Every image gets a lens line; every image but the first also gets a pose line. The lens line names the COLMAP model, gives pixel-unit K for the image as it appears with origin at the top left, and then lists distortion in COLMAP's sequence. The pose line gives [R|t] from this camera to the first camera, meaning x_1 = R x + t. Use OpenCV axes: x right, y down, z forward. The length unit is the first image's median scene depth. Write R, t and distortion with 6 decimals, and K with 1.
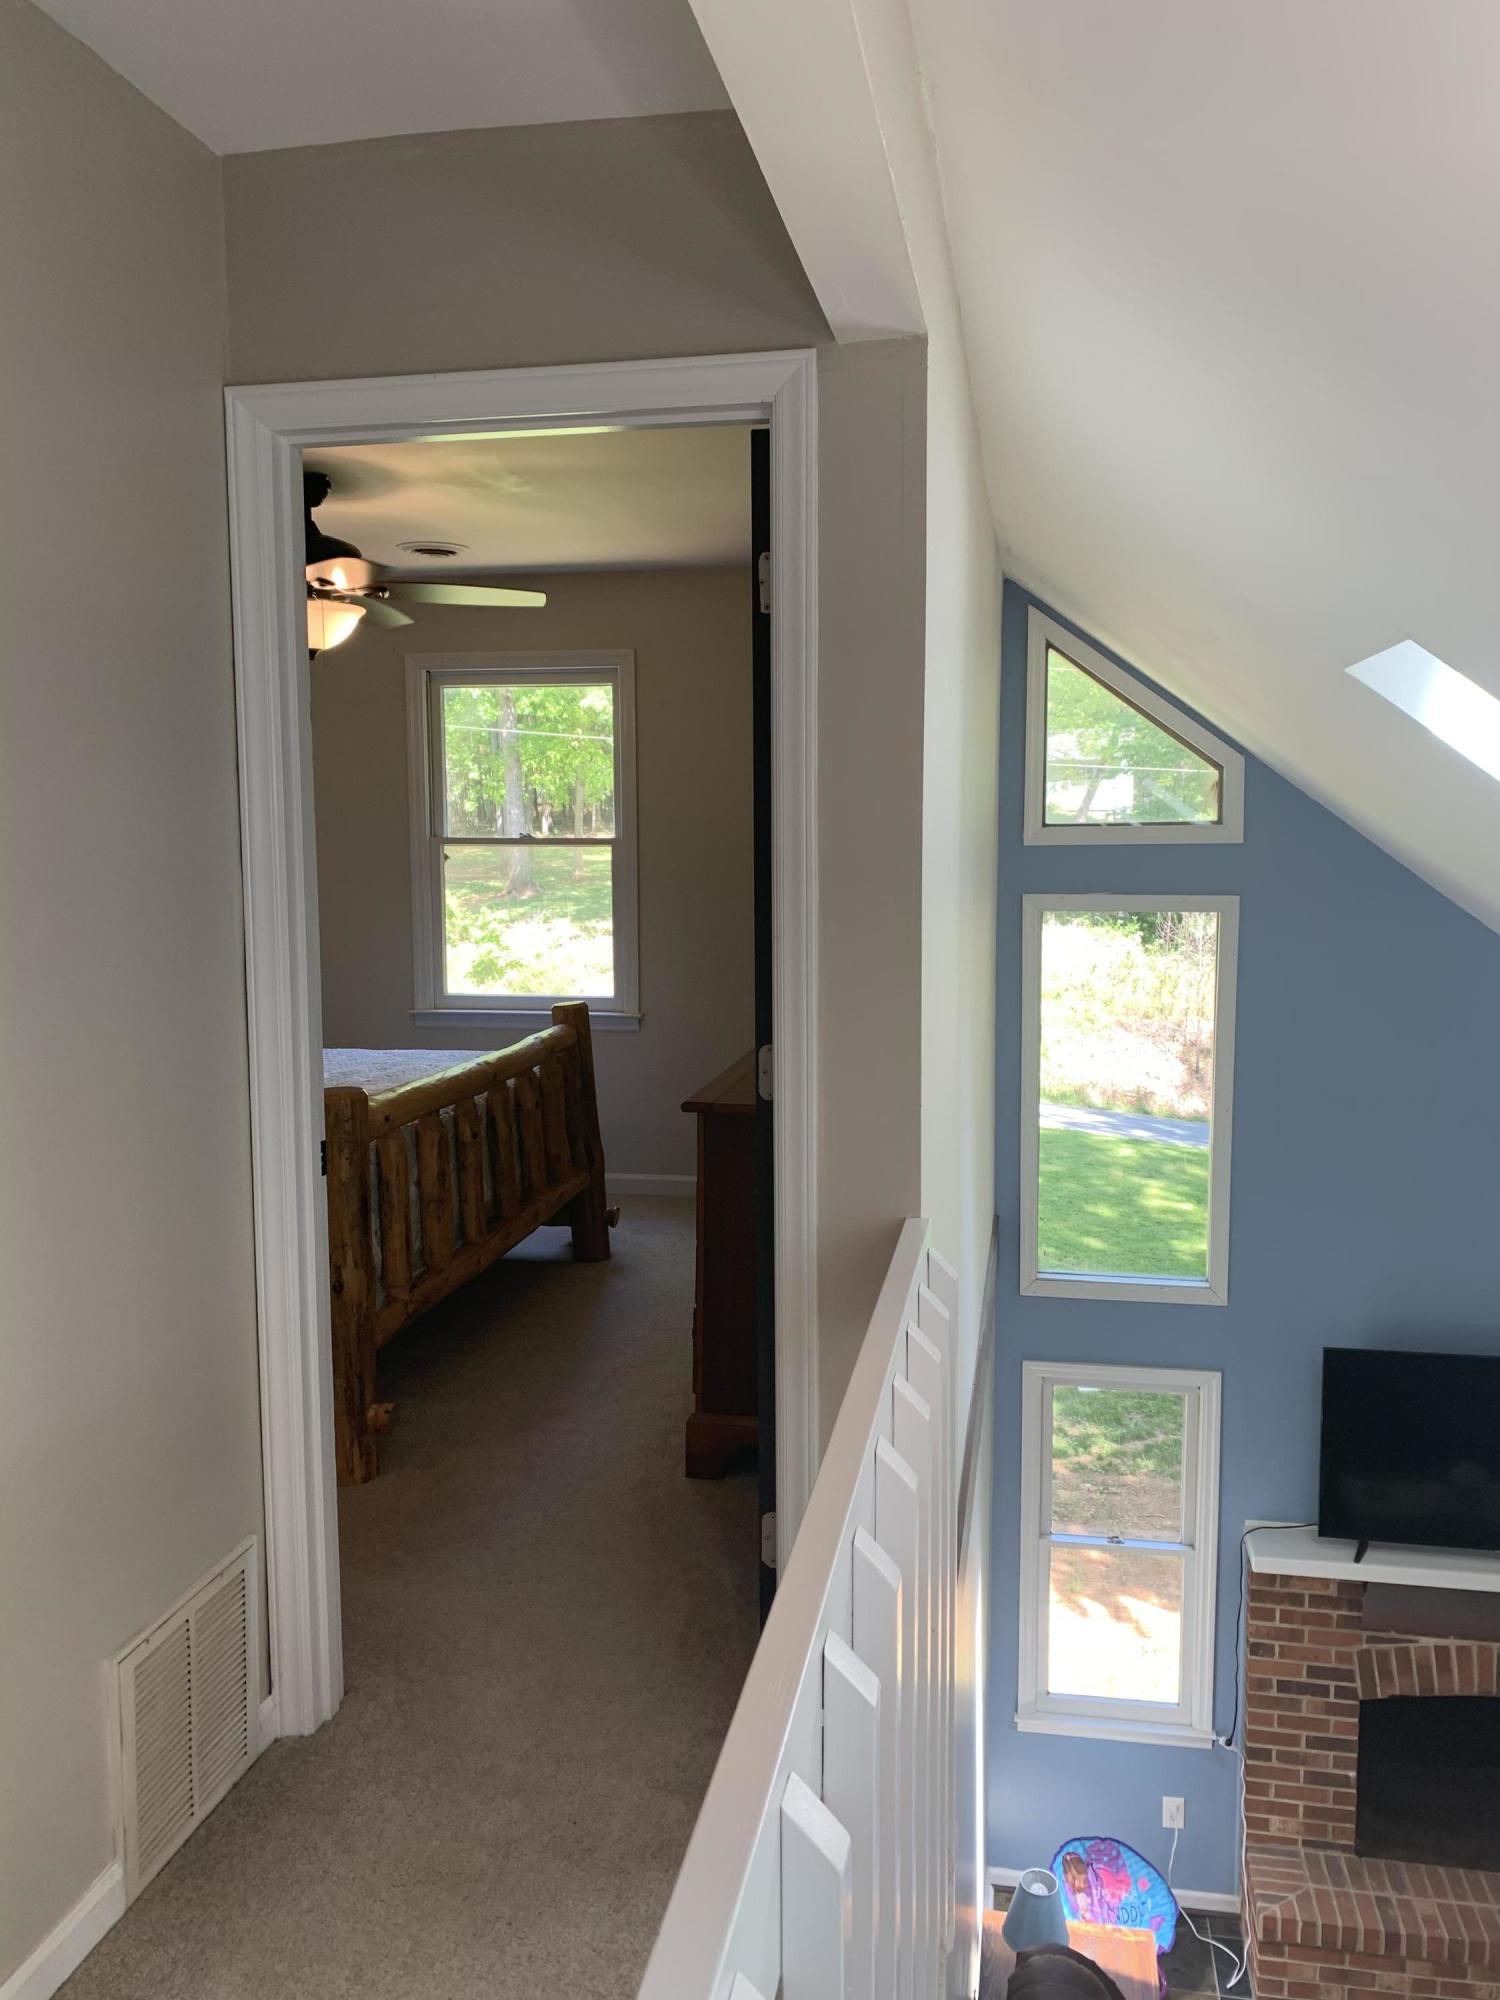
lens RADIAL K [[1526.0, 0, 738.6], [0, 1526.0, 1006.1], [0, 0, 1]] dist [0.021309, -0.023384]
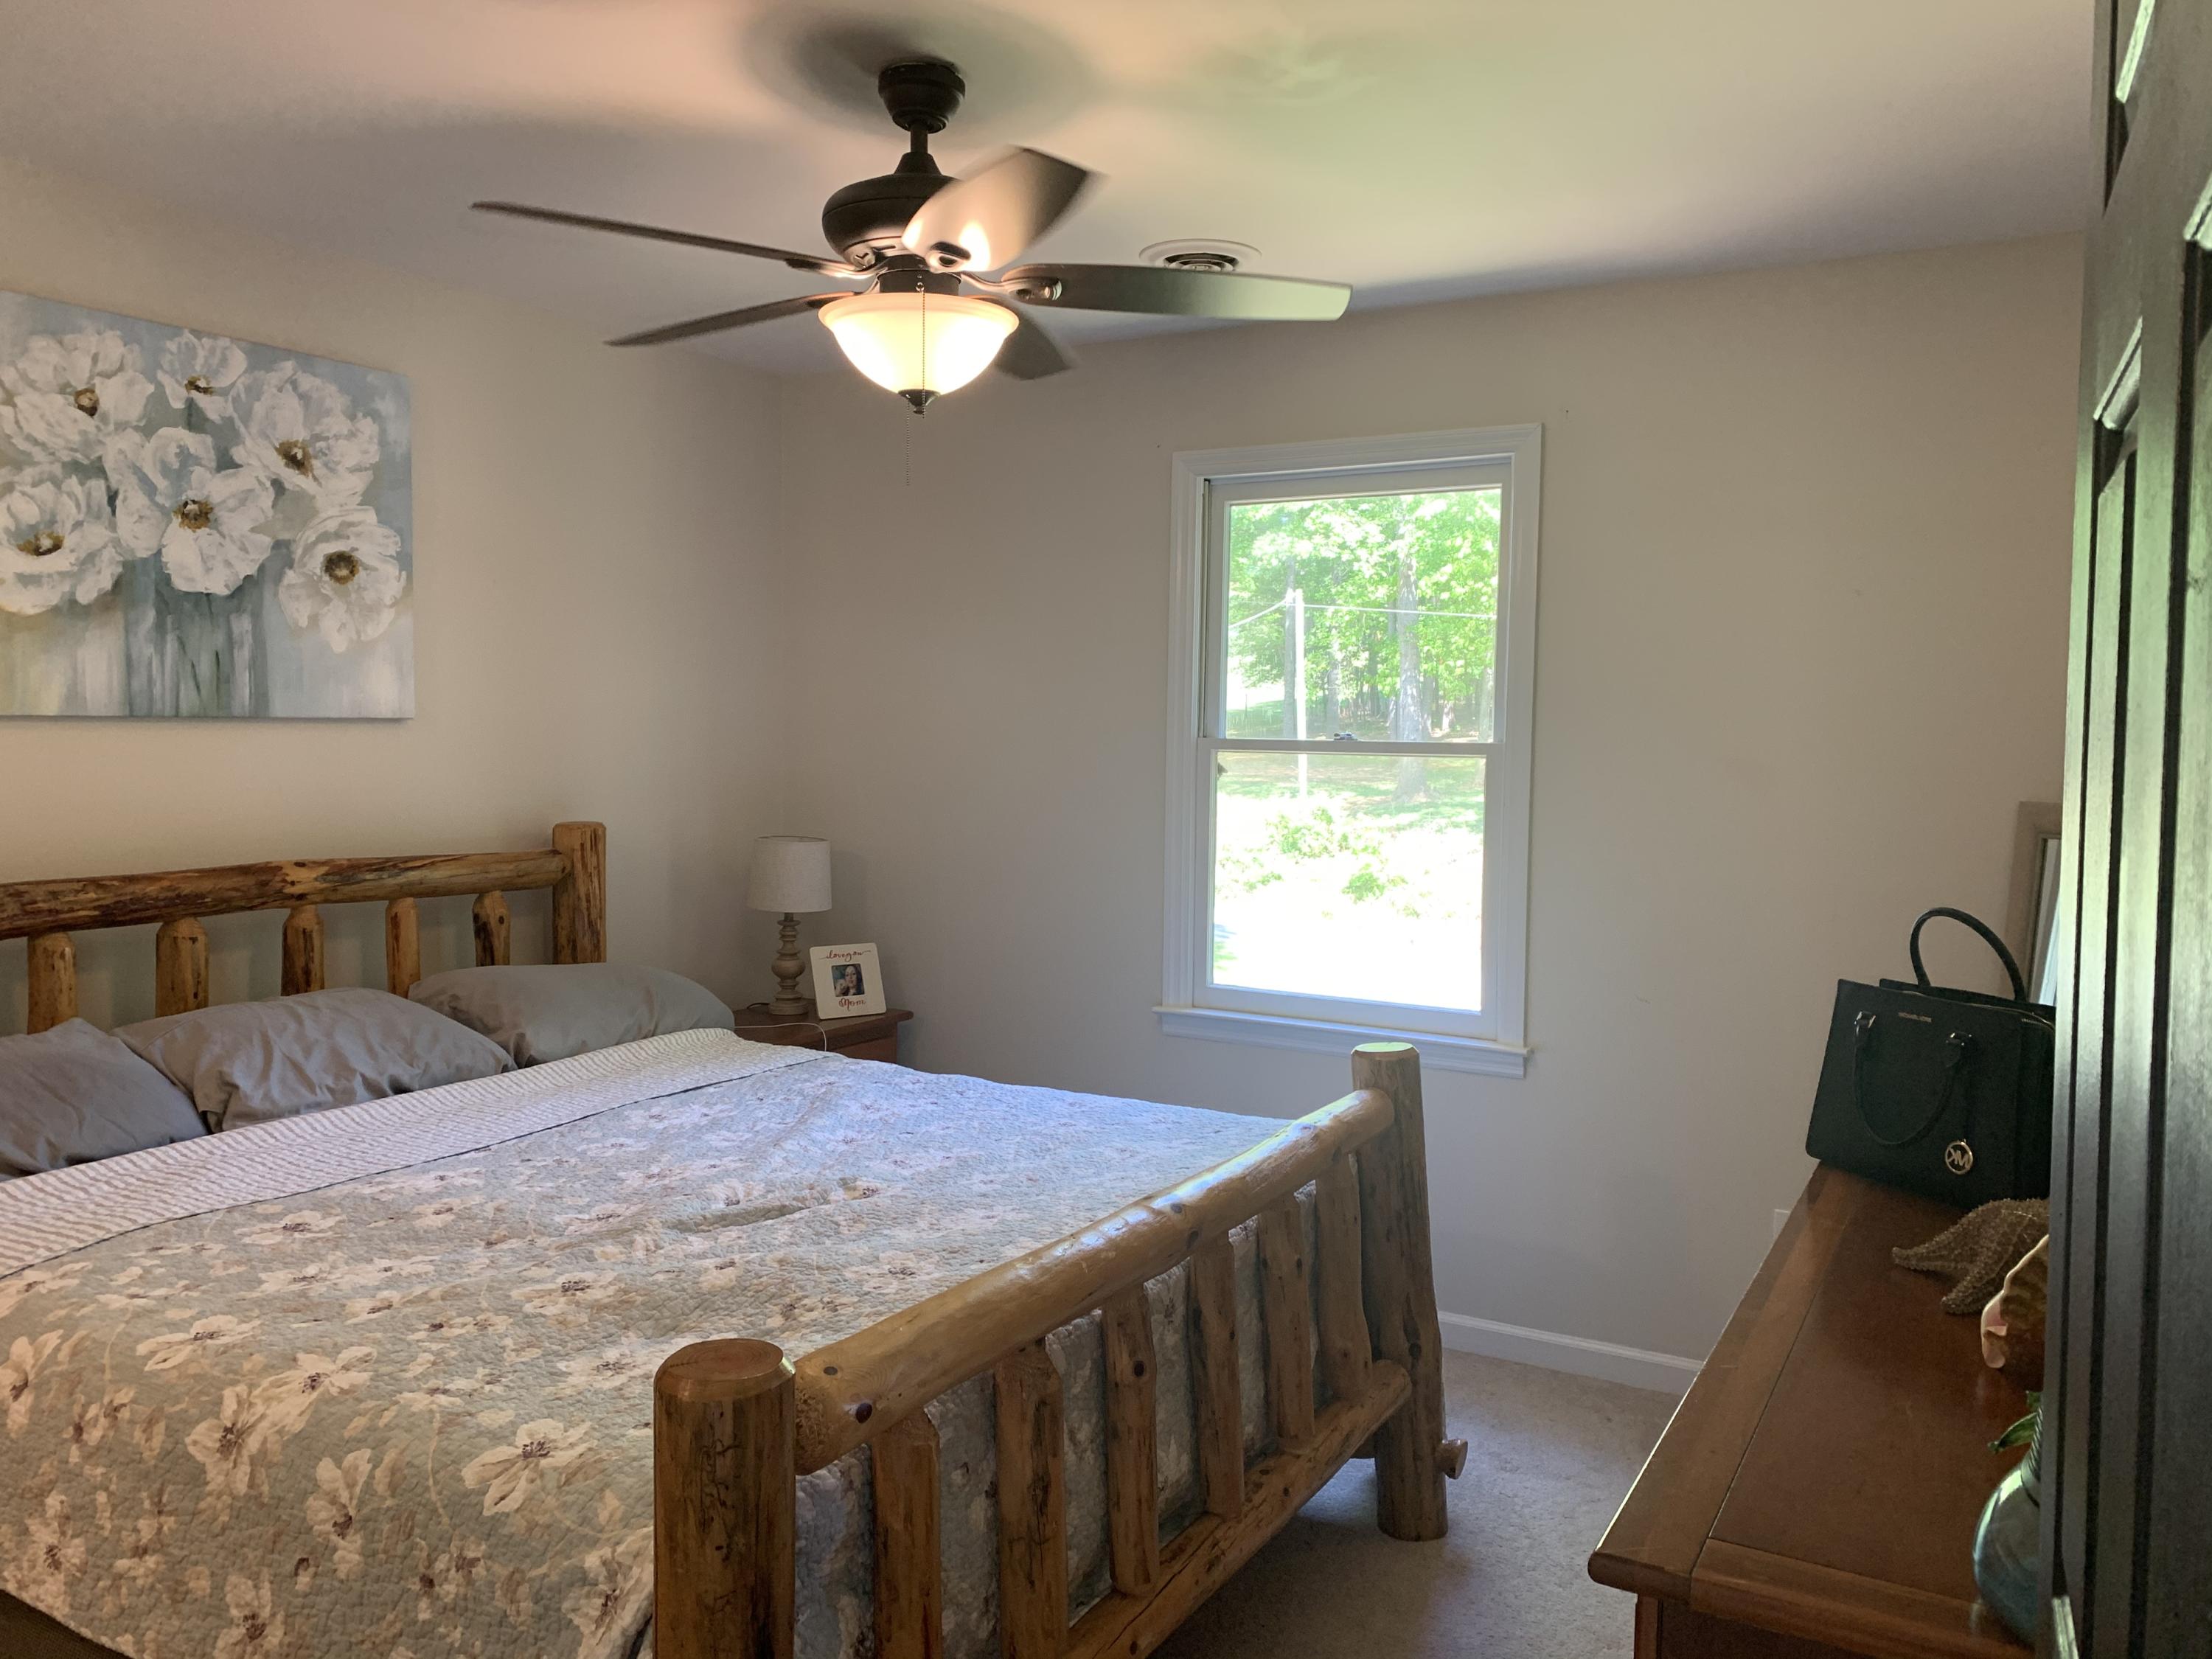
lens RADIAL K [[1687.8, 0, 1091.6], [0, 1687.8, 825.9], [0, 0, 1]] dist [0.021309, -0.023384]
pose [[0.945306, 0.033629, -0.324447, -0.017464], [-0.051434, 0.997595, -0.046456, -0.045798], [0.322105, 0.060603, 0.944762, 0.383552]]
